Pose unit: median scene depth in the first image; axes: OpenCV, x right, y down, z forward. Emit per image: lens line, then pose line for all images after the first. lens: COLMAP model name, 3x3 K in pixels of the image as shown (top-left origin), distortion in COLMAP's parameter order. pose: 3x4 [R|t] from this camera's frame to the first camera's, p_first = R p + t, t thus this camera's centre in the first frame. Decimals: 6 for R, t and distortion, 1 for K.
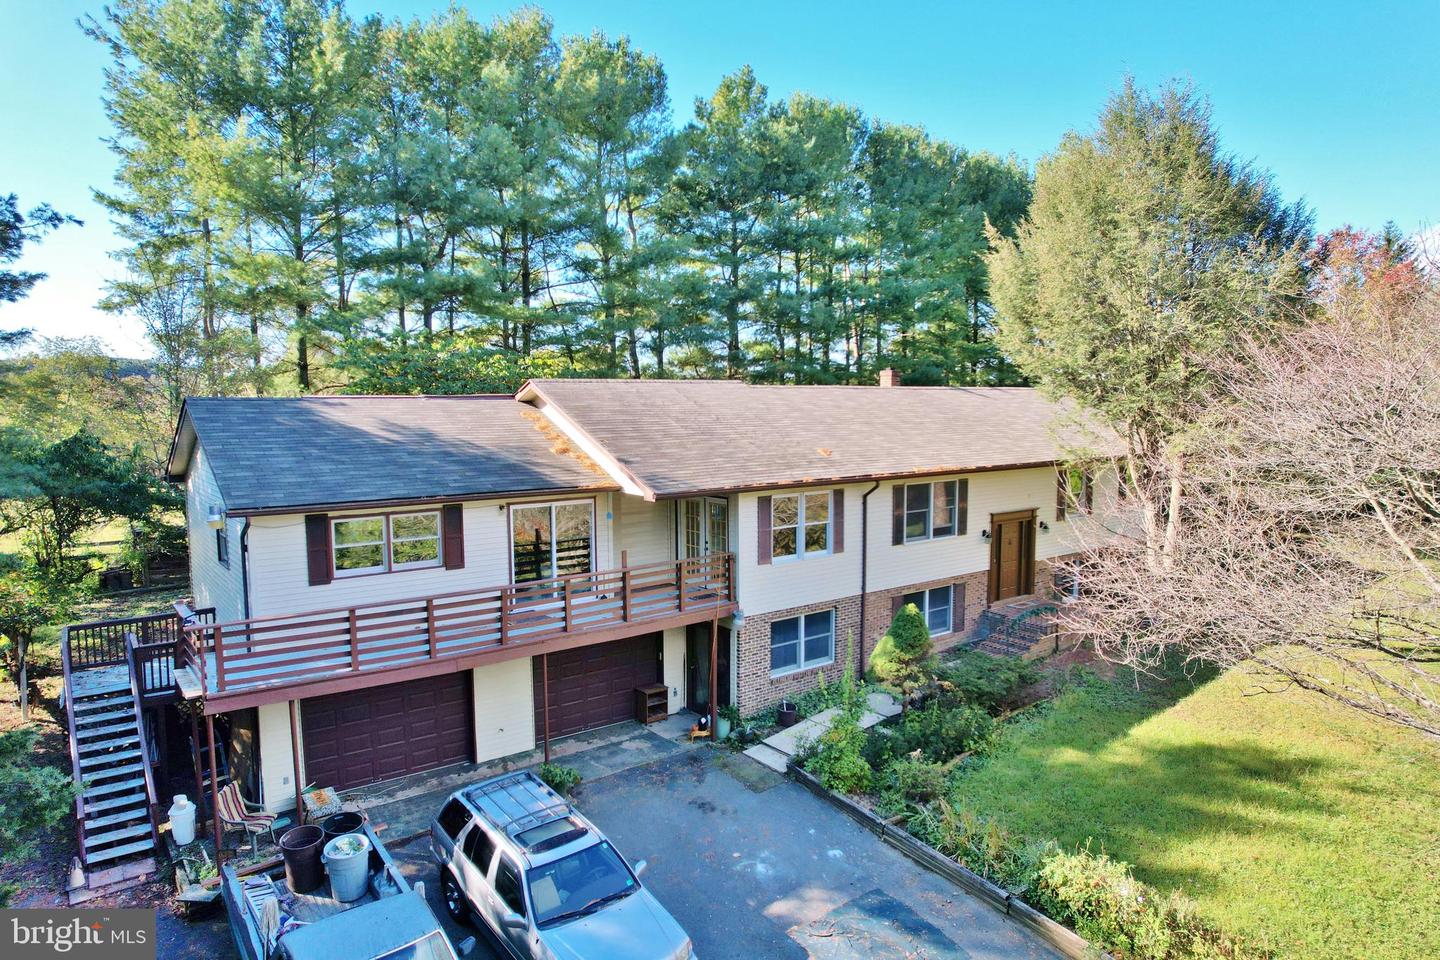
lens RADIAL K [[939.8, 0, 730.1], [0, 939.8, 485.1], [0, 0, 1]] dist [-0.069037, 0.058546]
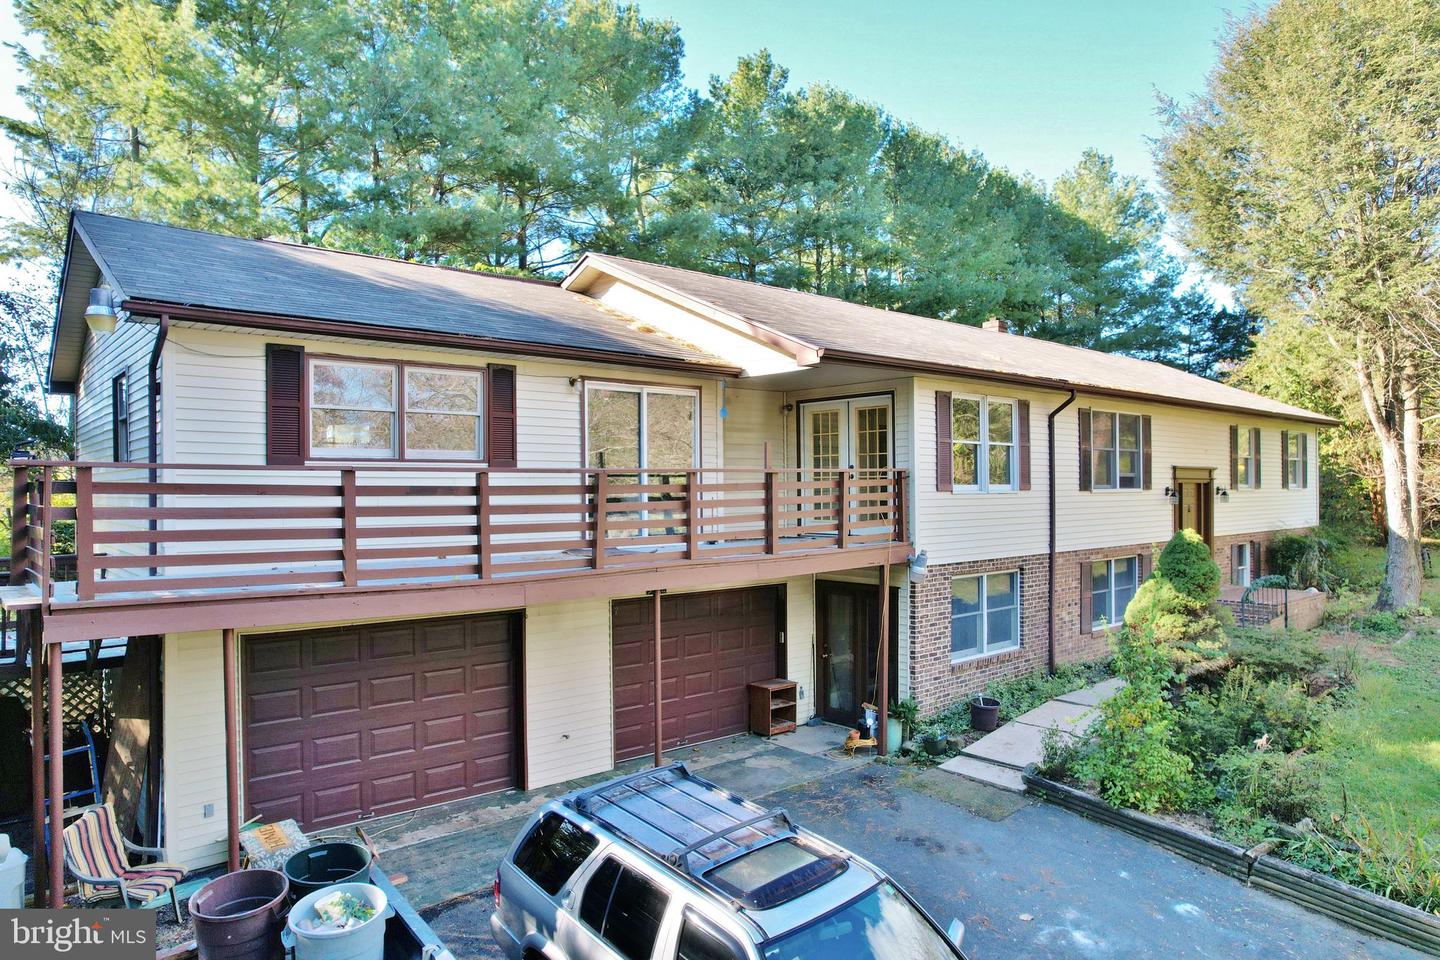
lens RADIAL K [[939.8, 0, 730.1], [0, 939.8, 485.1], [0, 0, 1]] dist [-0.069037, 0.058546]
pose [[0.998144, -0.001878, 0.060870, -0.169756], [0.008174, 0.994610, -0.103360, 0.157307], [-0.060347, 0.103666, 0.992780, 0.347539]]
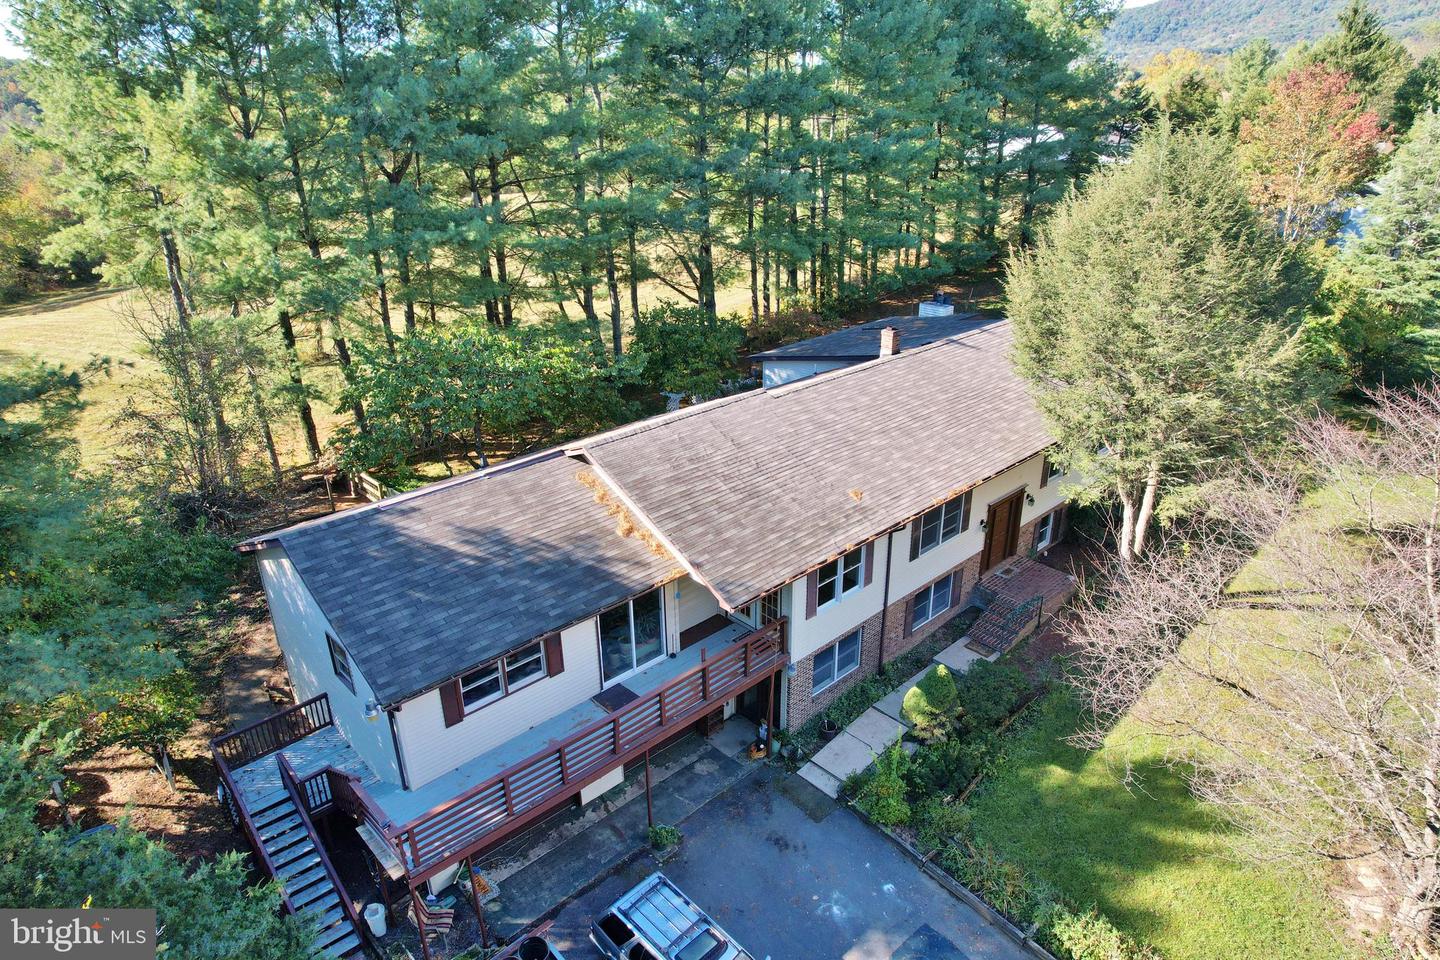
lens RADIAL K [[939.8, 0, 730.1], [0, 939.8, 485.1], [0, 0, 1]] dist [-0.069037, 0.058546]
pose [[0.995044, -0.042660, 0.089816, -0.167027], [0.010997, 0.944959, 0.327003, -0.470176], [-0.098823, -0.324395, 0.940746, -0.018211]]
